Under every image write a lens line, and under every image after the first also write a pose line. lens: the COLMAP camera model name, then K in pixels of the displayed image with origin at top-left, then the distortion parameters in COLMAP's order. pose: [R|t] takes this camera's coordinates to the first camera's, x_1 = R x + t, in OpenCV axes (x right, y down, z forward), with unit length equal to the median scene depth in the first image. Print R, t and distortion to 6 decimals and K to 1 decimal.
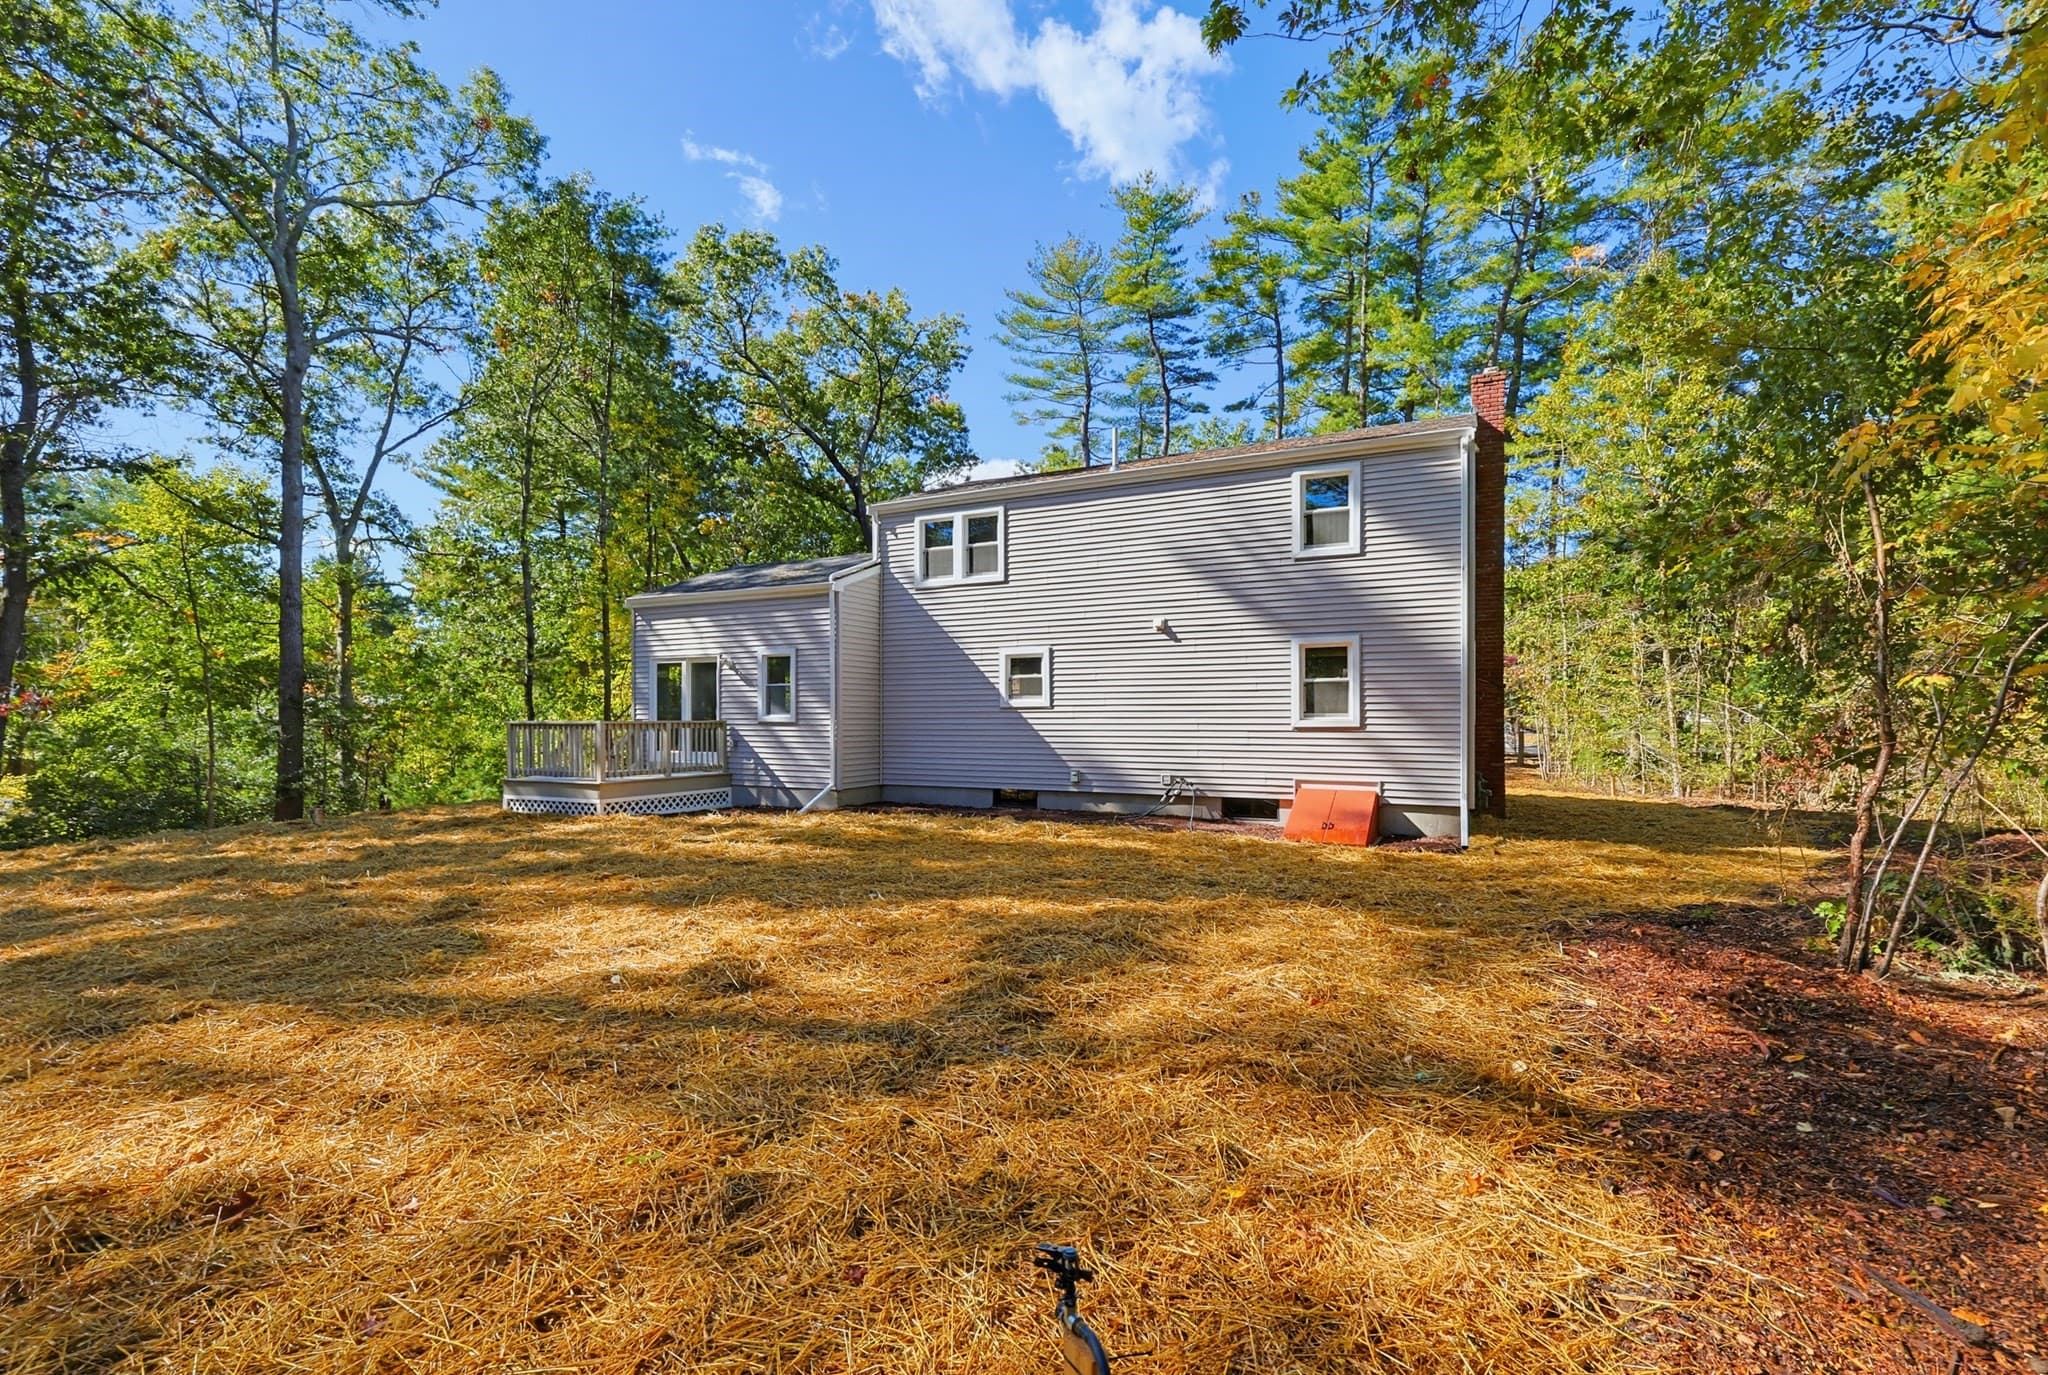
lens RADIAL K [[883.3, 0, 1017.5], [0, 883.3, 714.9], [0, 0, 1]] dist [-0.000676, -0.000190]
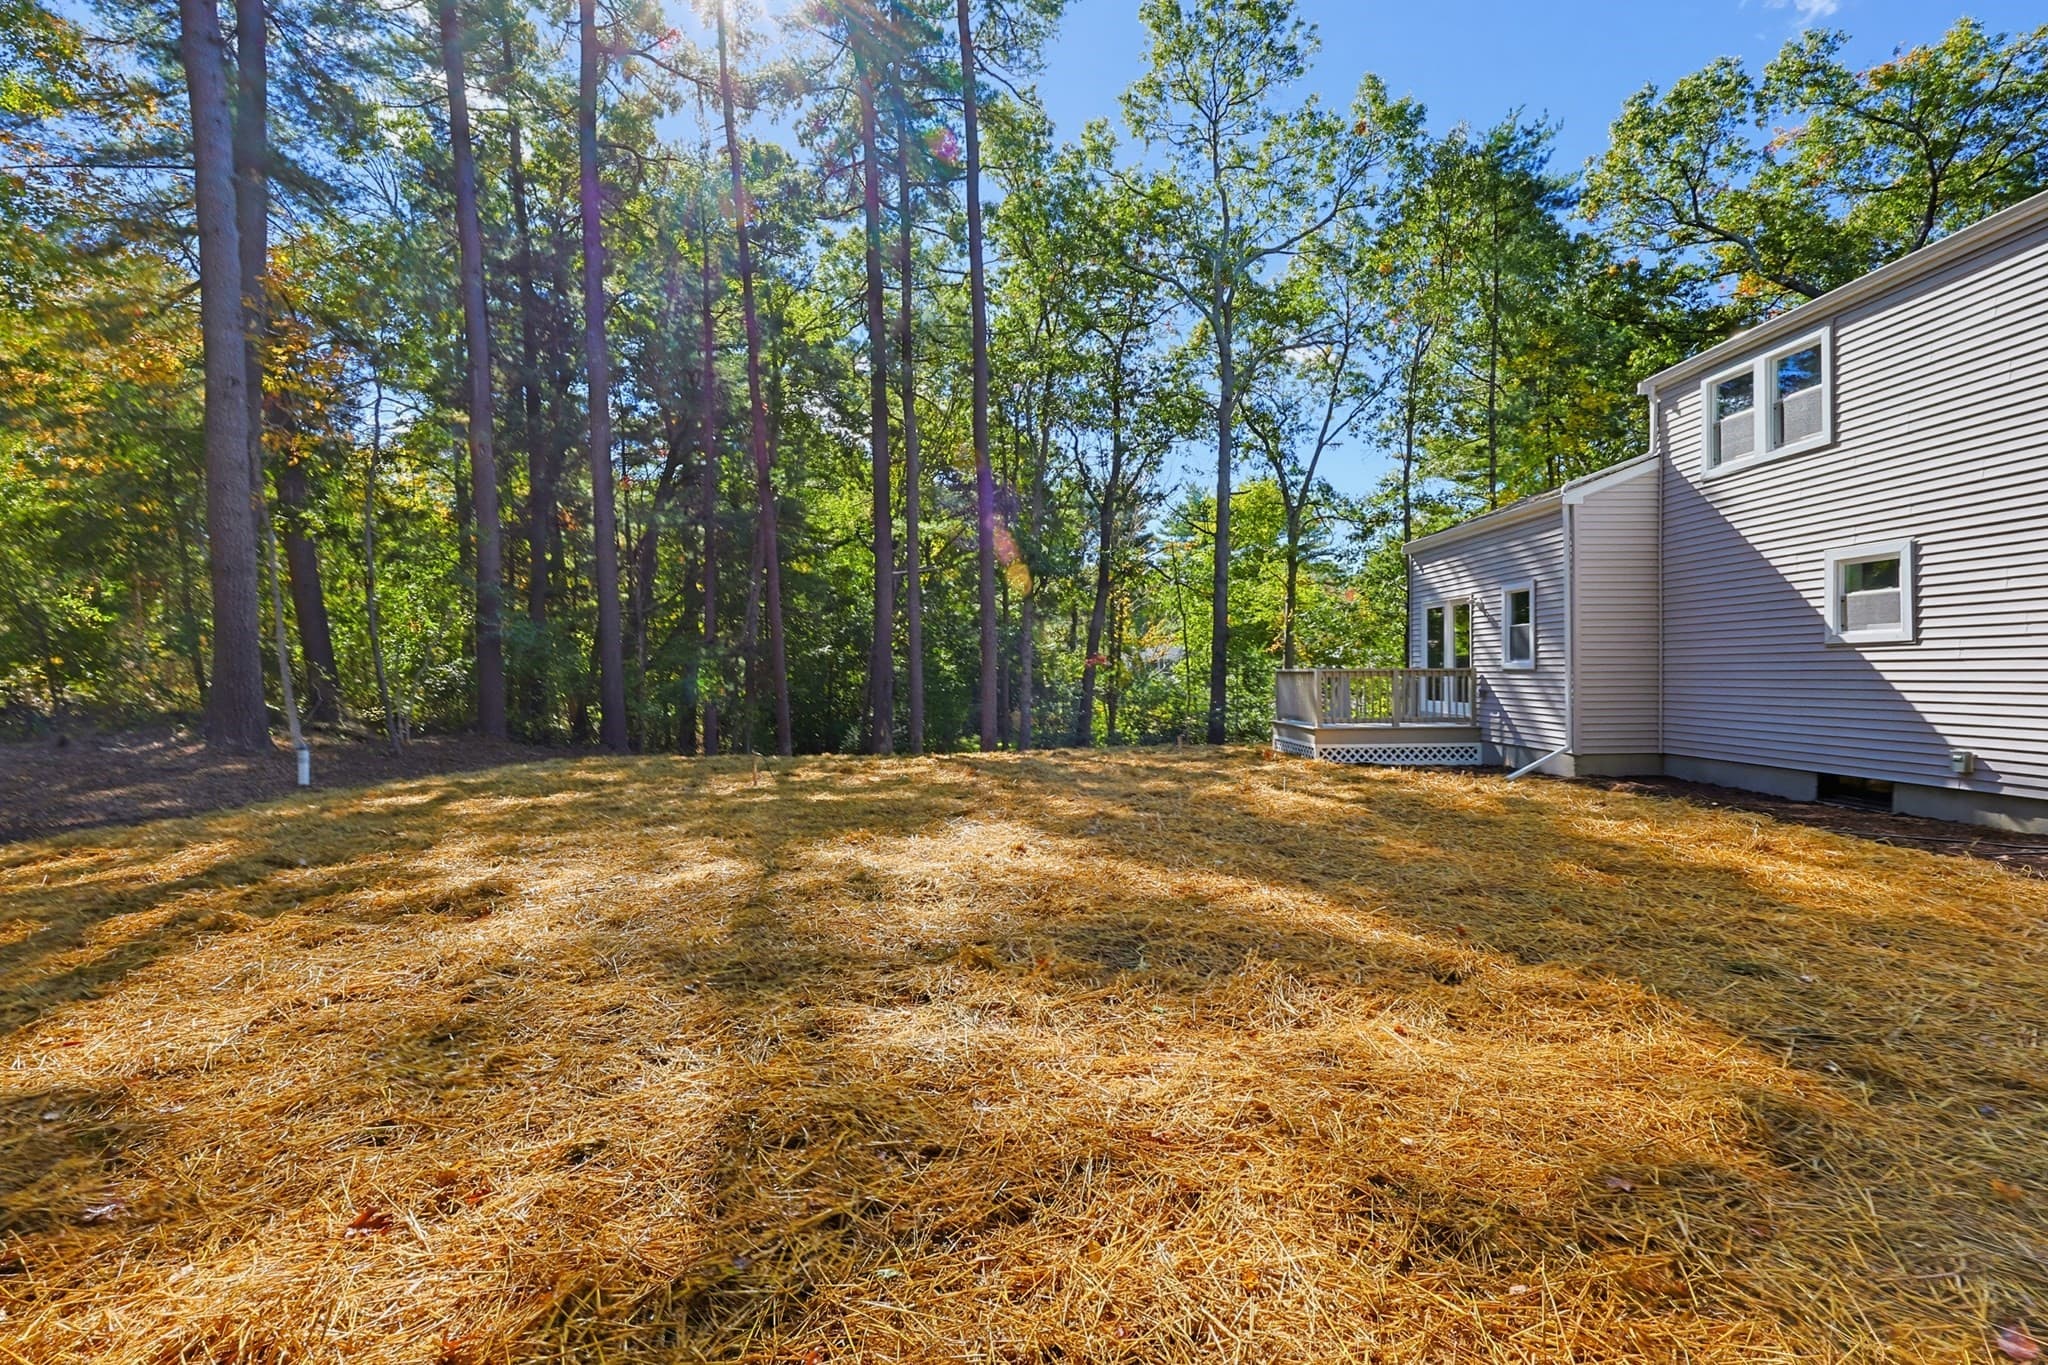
lens RADIAL K [[877.4, 0, 1075.0], [0, 877.4, 671.9], [0, 0, 1]] dist [0.001657, 0.000373]
pose [[0.507030, -0.001067, -0.861928, 0.244685], [0.008377, 0.999958, 0.003690, 0.004025], [0.861888, -0.009091, 0.507017, 0.209830]]
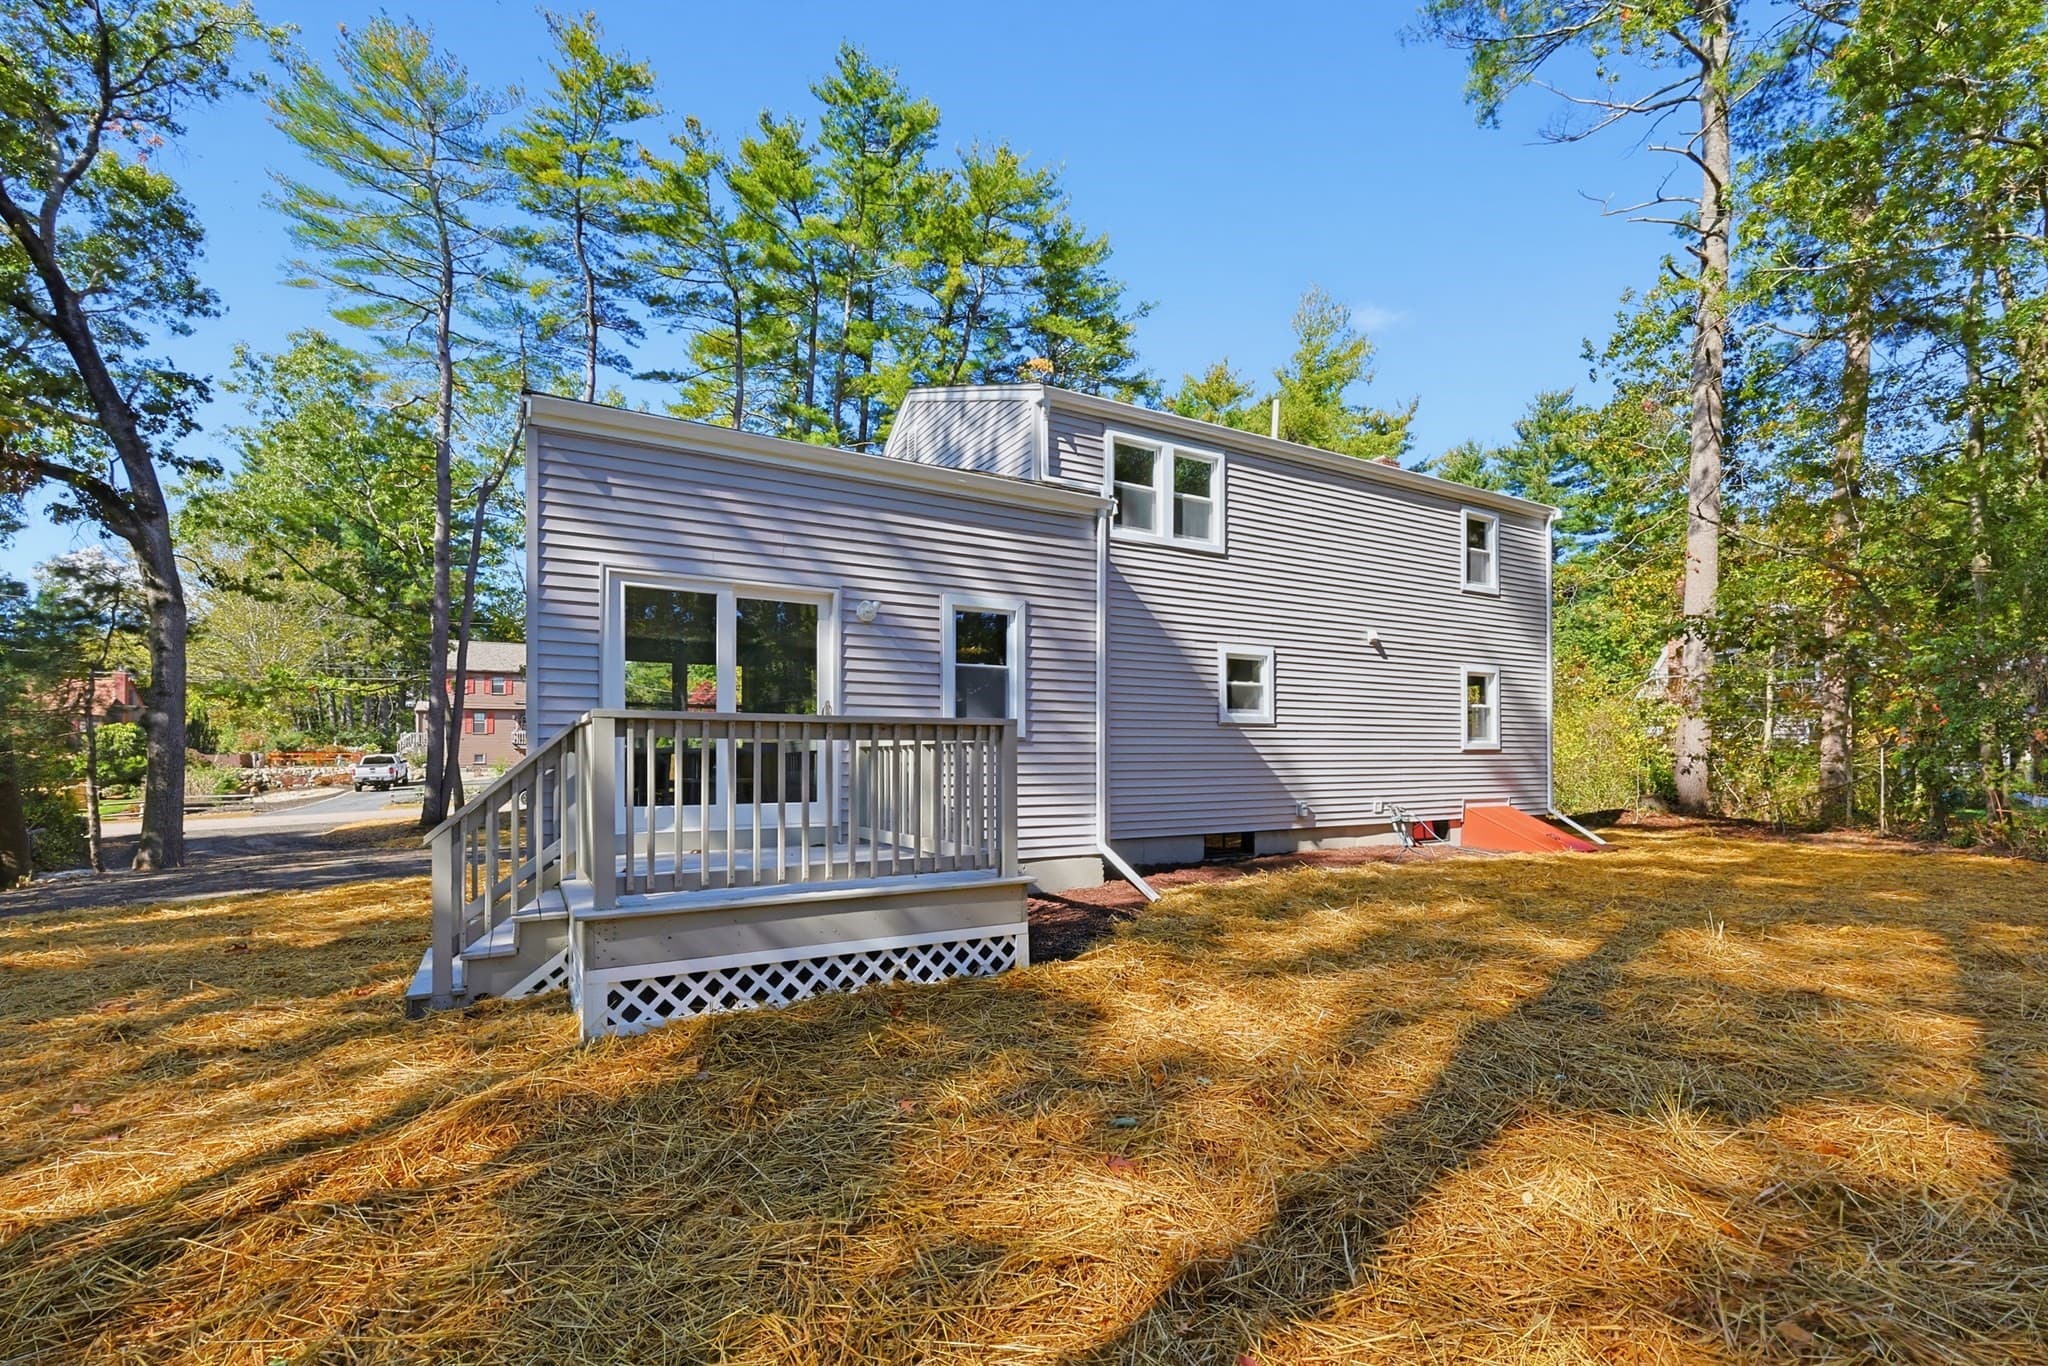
lens RADIAL K [[900.6, 0, 1027.8], [0, 900.6, 758.8], [0, 0, 1]] dist [0.003039, 0.000177]
pose [[0.544086, 0.003129, 0.839024, -0.725078], [0.001650, 0.999987, -0.004799, 0.024121], [-0.839028, 0.003996, 0.544074, 0.705679]]
